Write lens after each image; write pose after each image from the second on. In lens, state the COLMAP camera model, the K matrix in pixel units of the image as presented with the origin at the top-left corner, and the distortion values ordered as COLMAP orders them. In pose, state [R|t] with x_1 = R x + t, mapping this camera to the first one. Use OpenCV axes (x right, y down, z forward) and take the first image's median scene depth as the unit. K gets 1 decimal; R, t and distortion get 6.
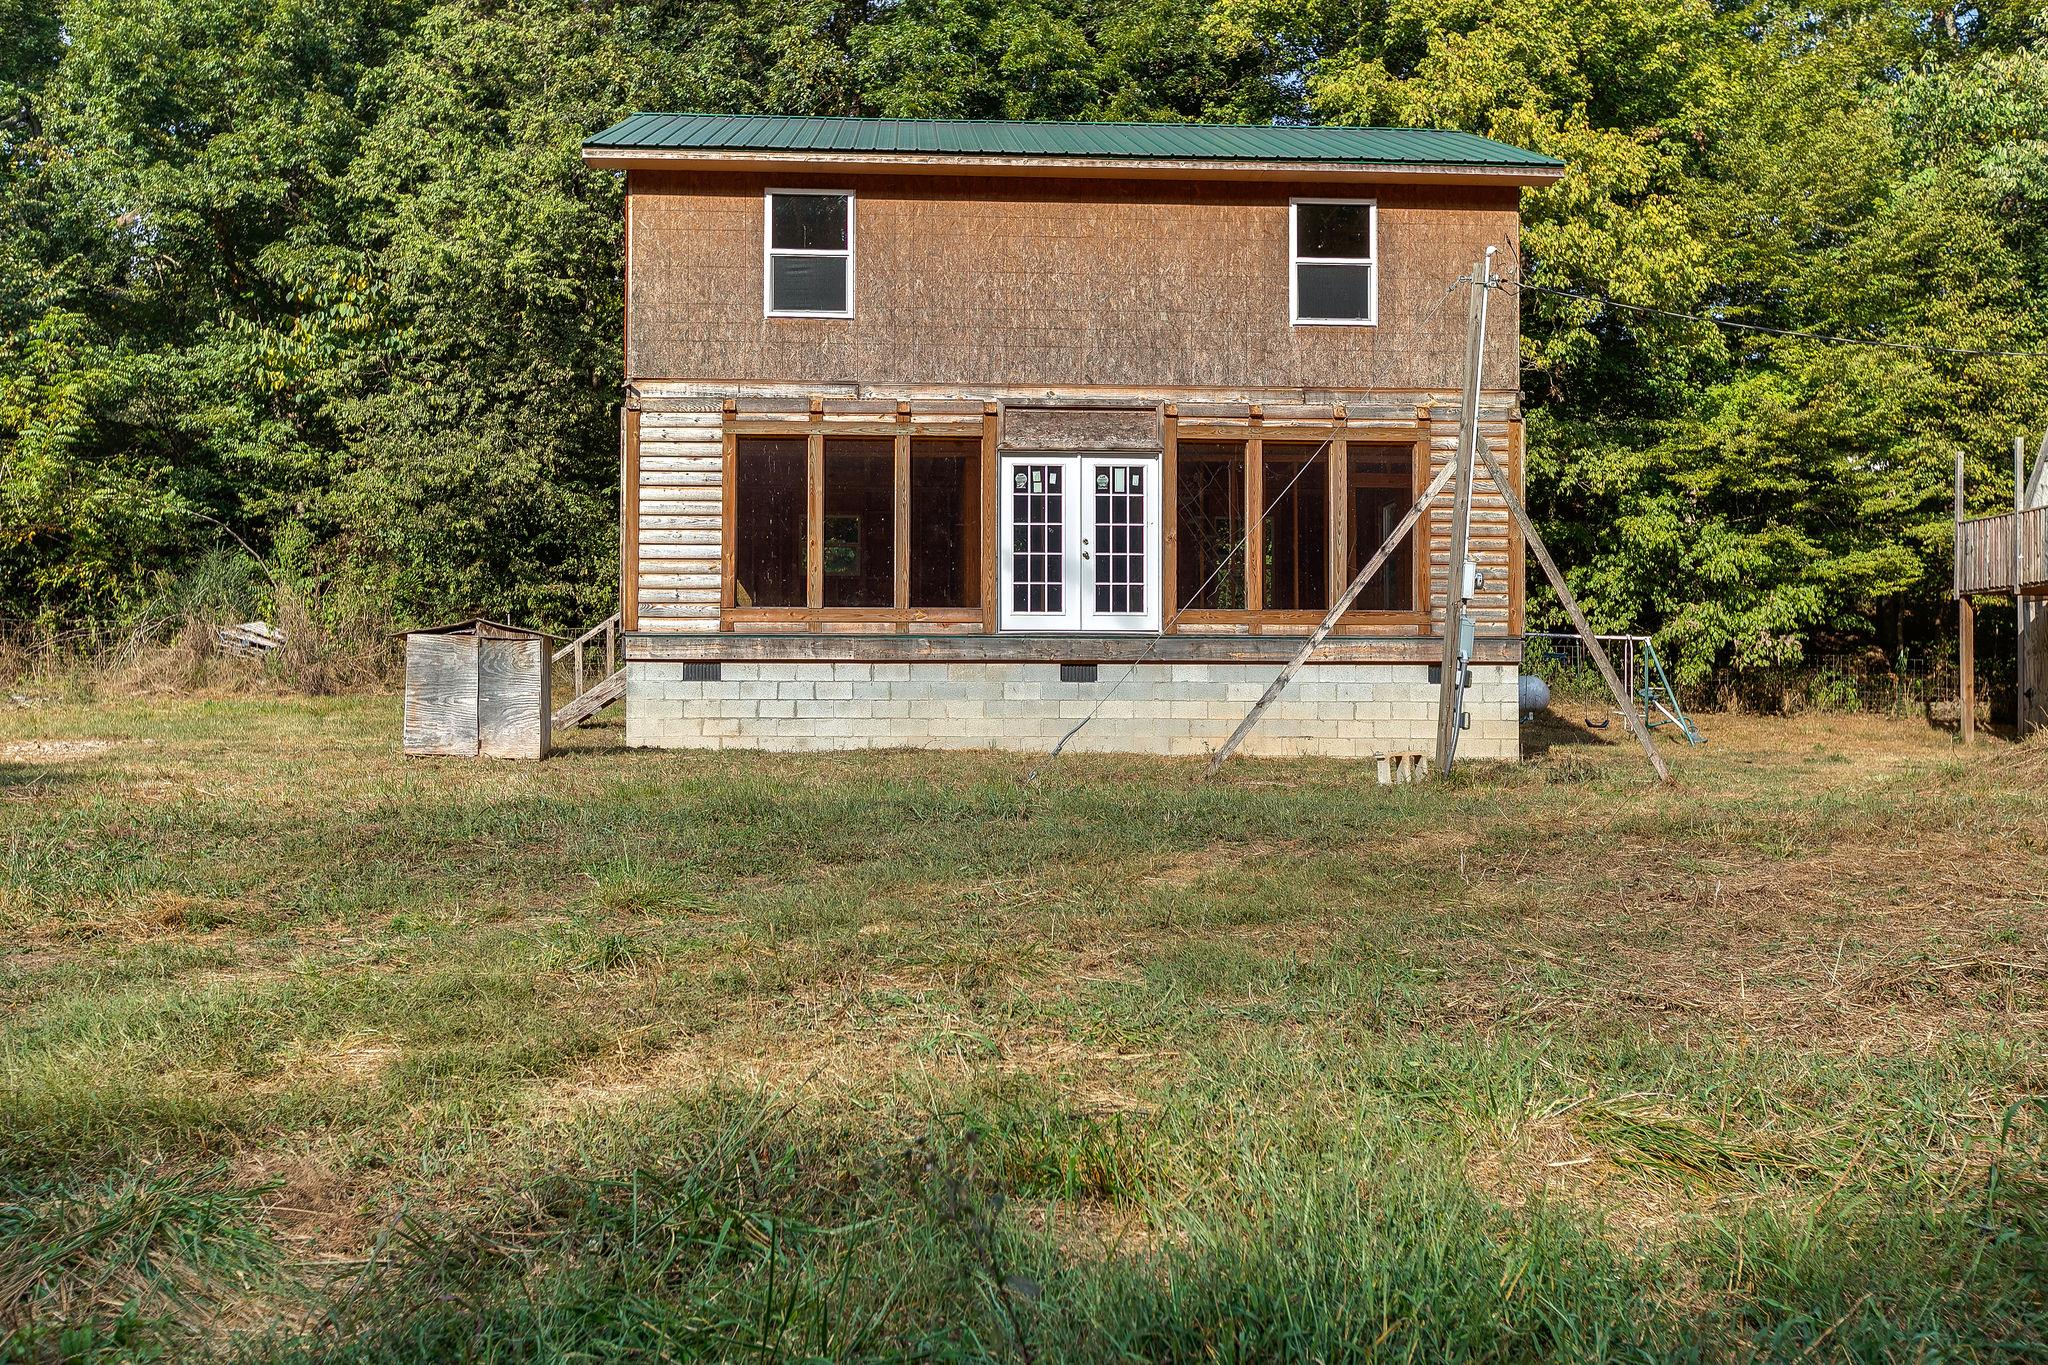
lens RADIAL K [[1965.3, 0, 1042.6], [0, 1965.3, 675.6], [0, 0, 1]] dist [-0.005547, 0.000000]
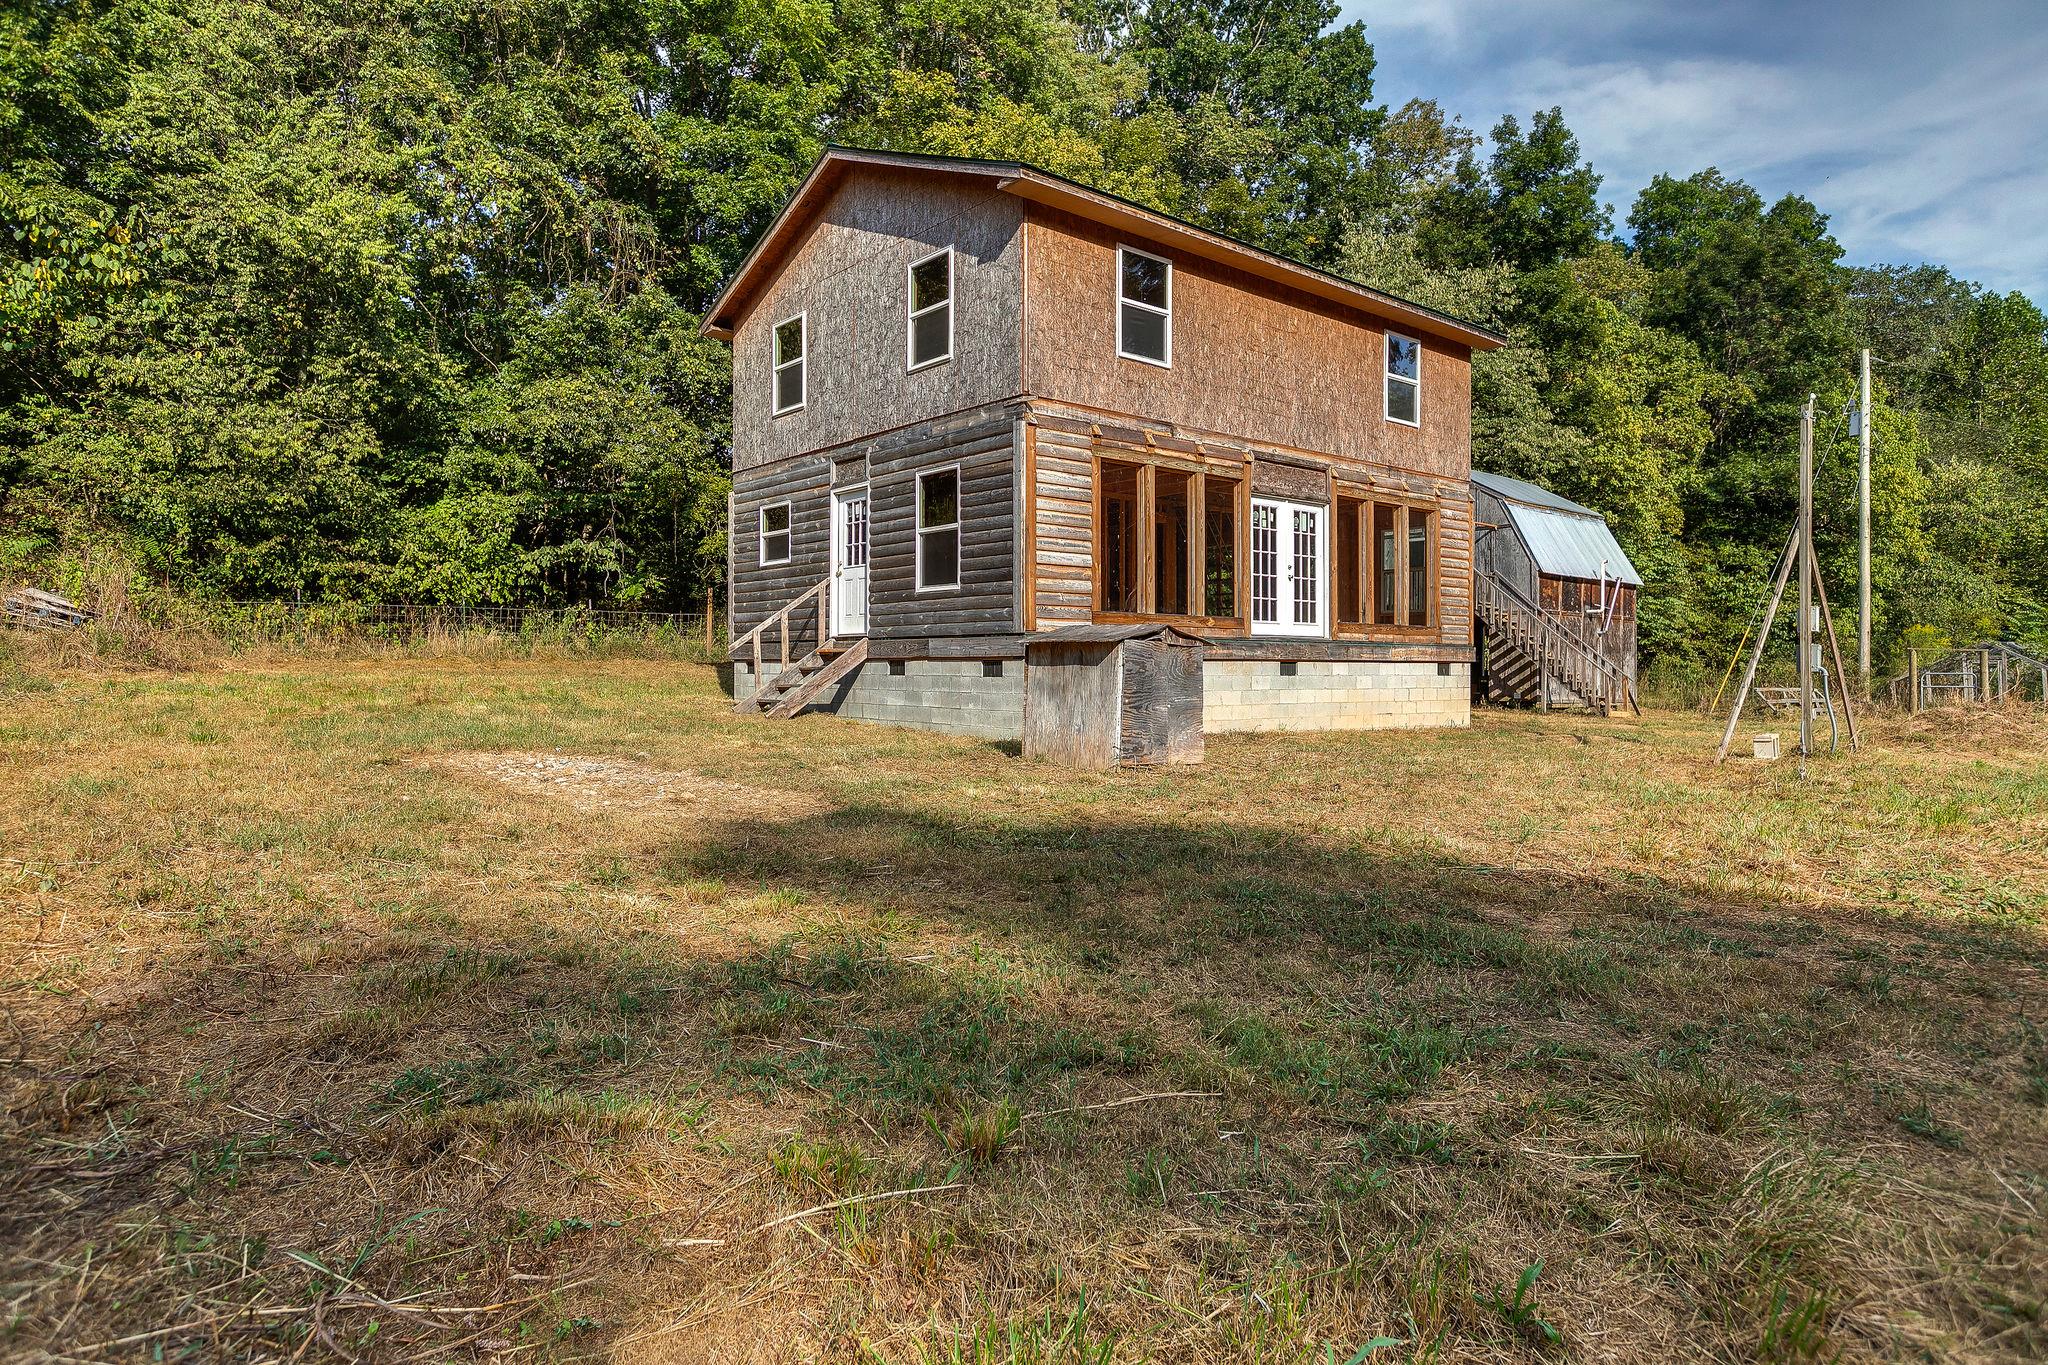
lens RADIAL K [[1183.4, 0, 1003.5], [0, 1183.4, 675.3], [0, 0, 1]] dist [-0.006868, 0.001626]
pose [[0.810367, -0.001317, 0.585921, -0.402817], [-0.017160, 0.999515, 0.025980, -0.009518], [-0.585671, -0.031108, 0.809951, 0.321557]]
